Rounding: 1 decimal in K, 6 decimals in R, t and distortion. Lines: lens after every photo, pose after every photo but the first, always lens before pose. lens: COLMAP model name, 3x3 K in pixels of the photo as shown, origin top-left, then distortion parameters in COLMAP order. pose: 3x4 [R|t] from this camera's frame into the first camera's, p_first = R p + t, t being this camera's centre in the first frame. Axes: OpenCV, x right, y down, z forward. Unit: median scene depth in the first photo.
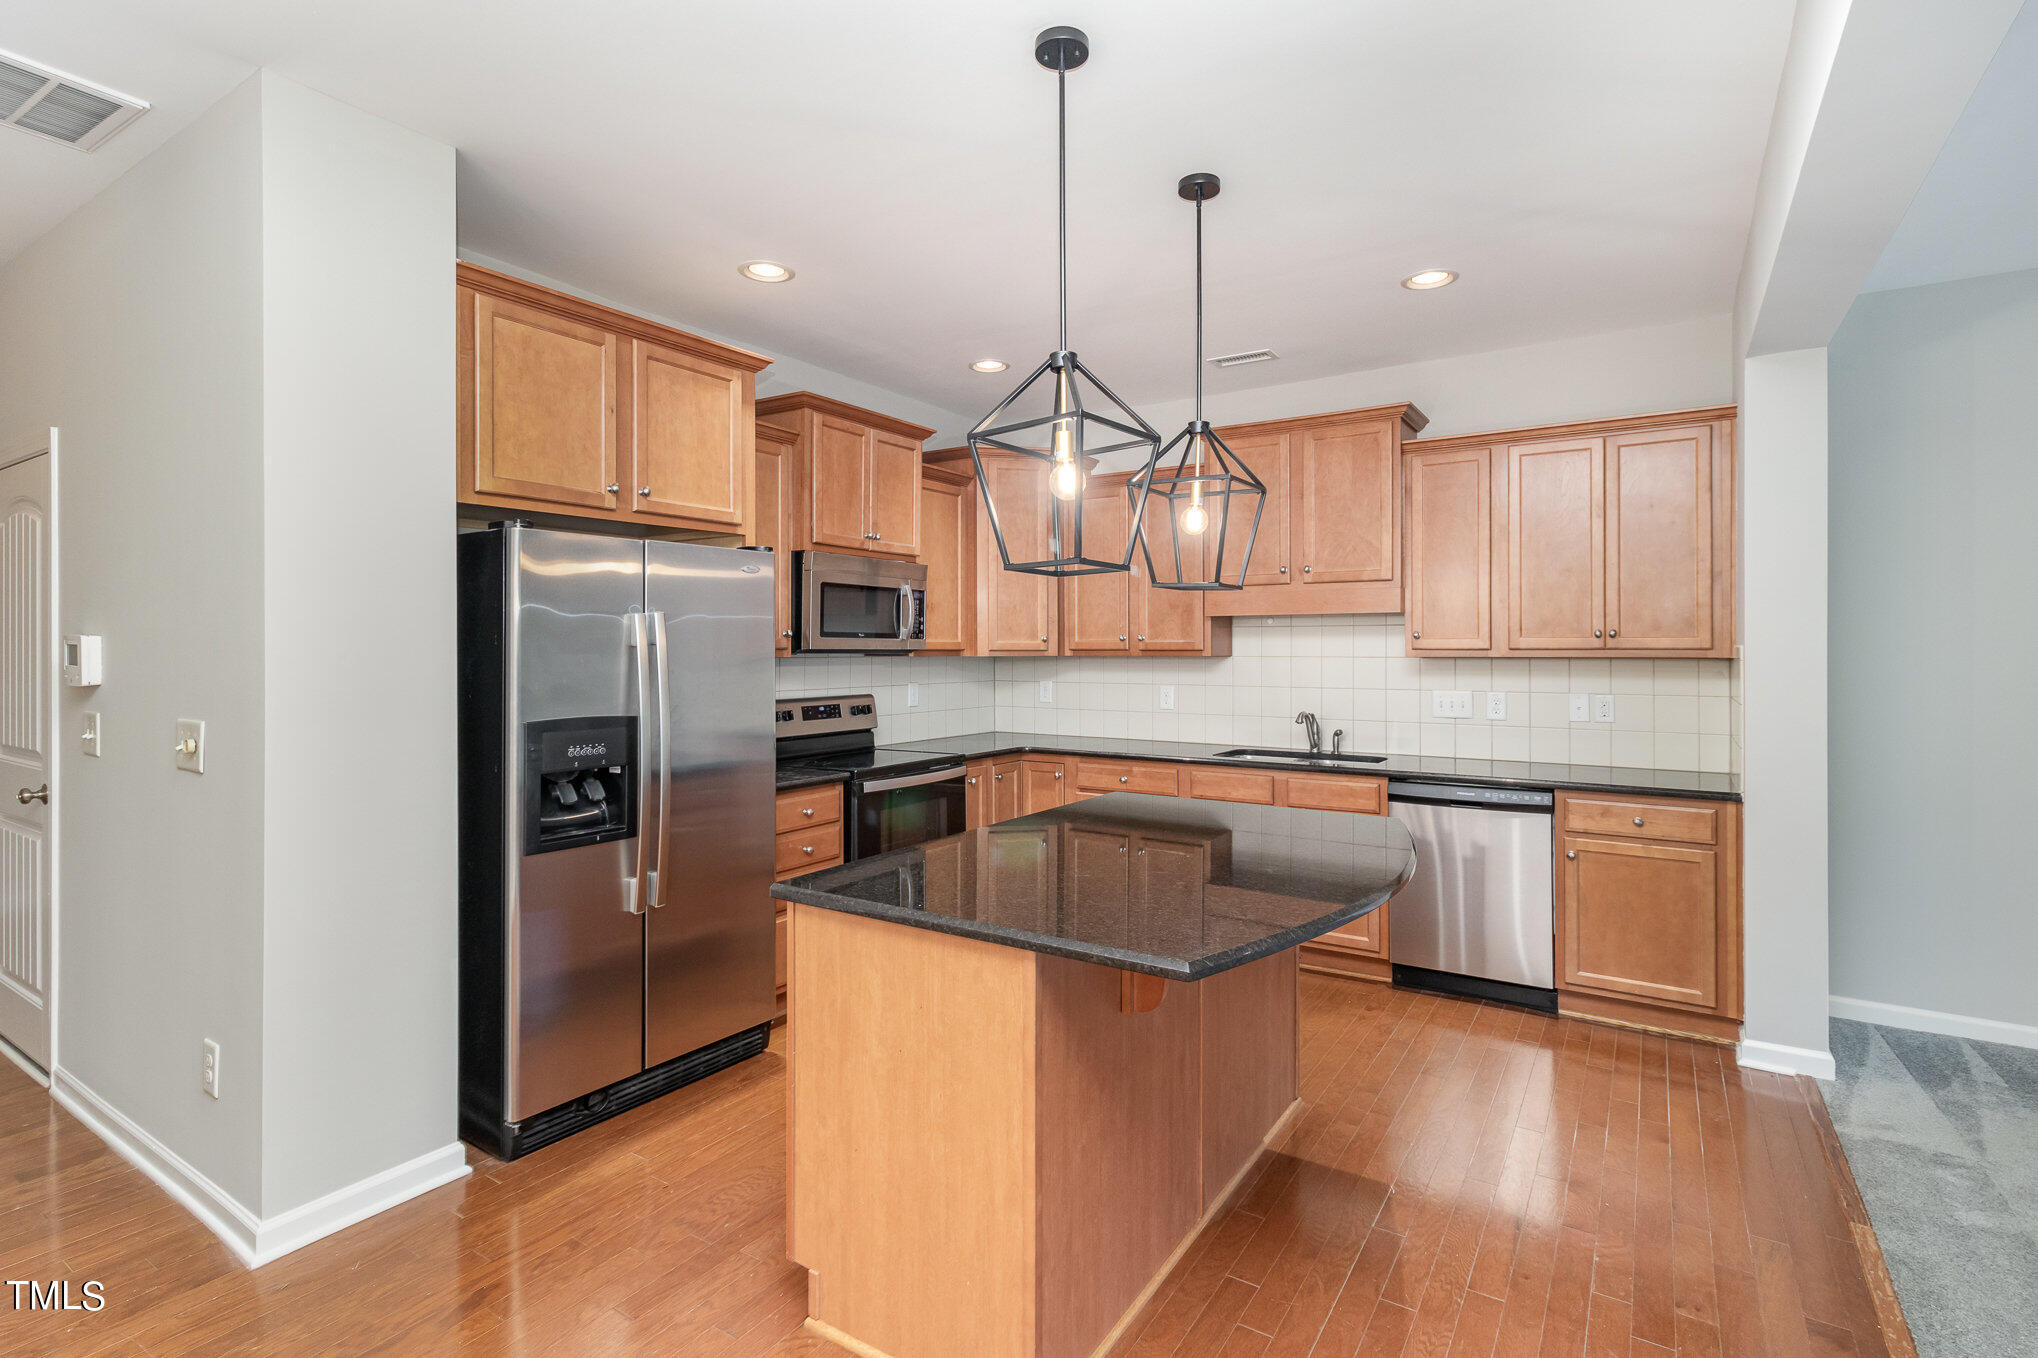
lens RADIAL K [[995.3, 0, 1017.8], [0, 995.3, 652.7], [0, 0, 1]] dist [0.003270, -0.000218]
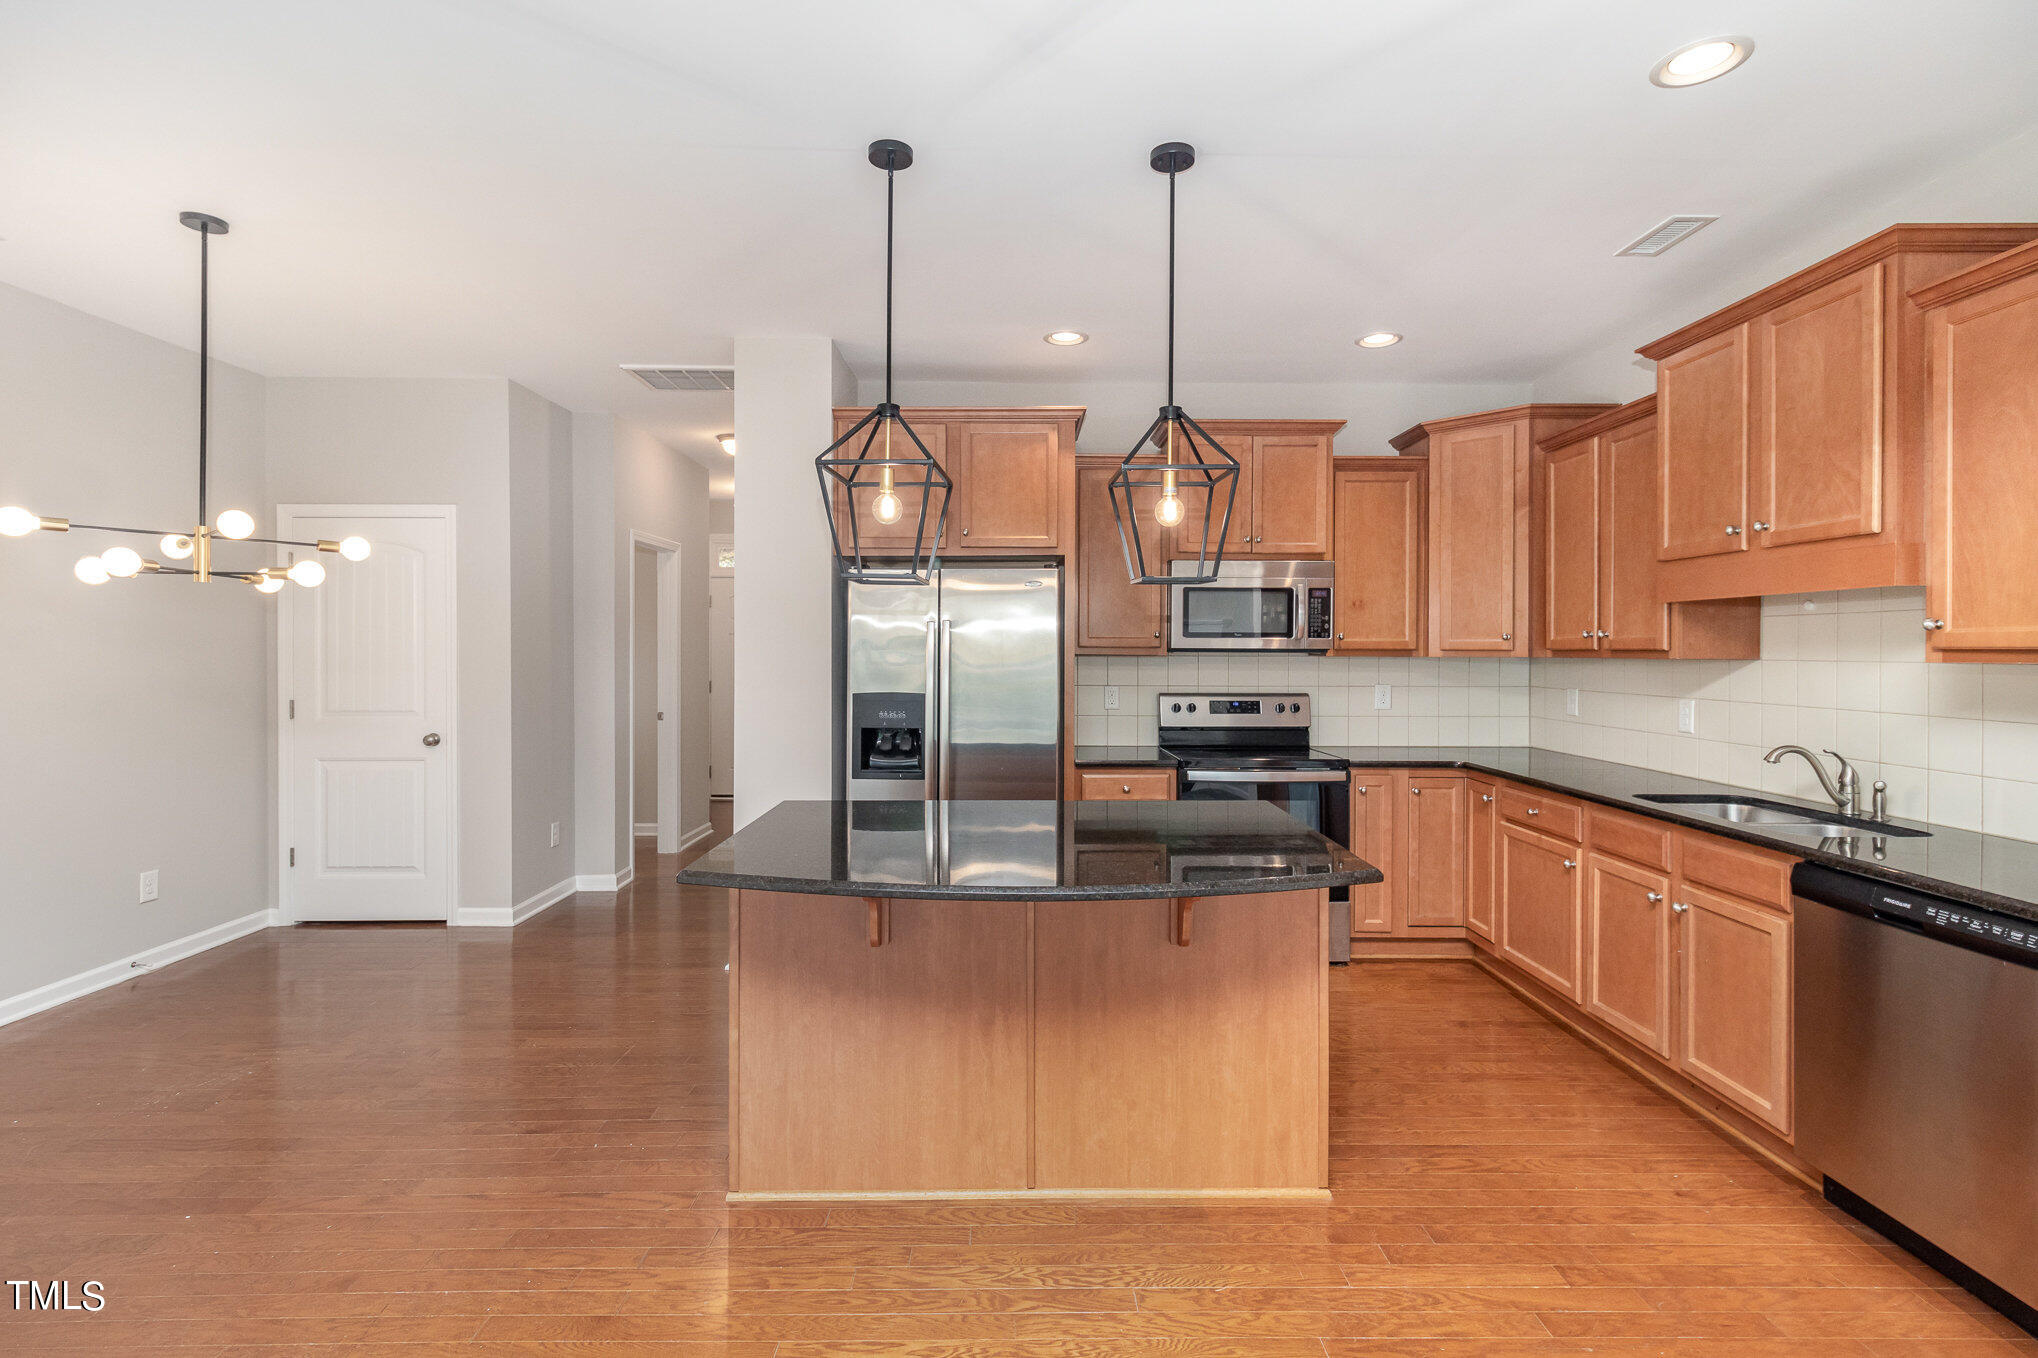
lens RADIAL K [[995.3, 0, 1017.8], [0, 995.3, 652.7], [0, 0, 1]] dist [0.003270, -0.000218]
pose [[0.554883, 0.004104, -0.831918, 0.552915], [-0.003939, 0.999990, 0.002306, -0.000202], [0.831919, 0.001998, 0.554893, 0.218397]]
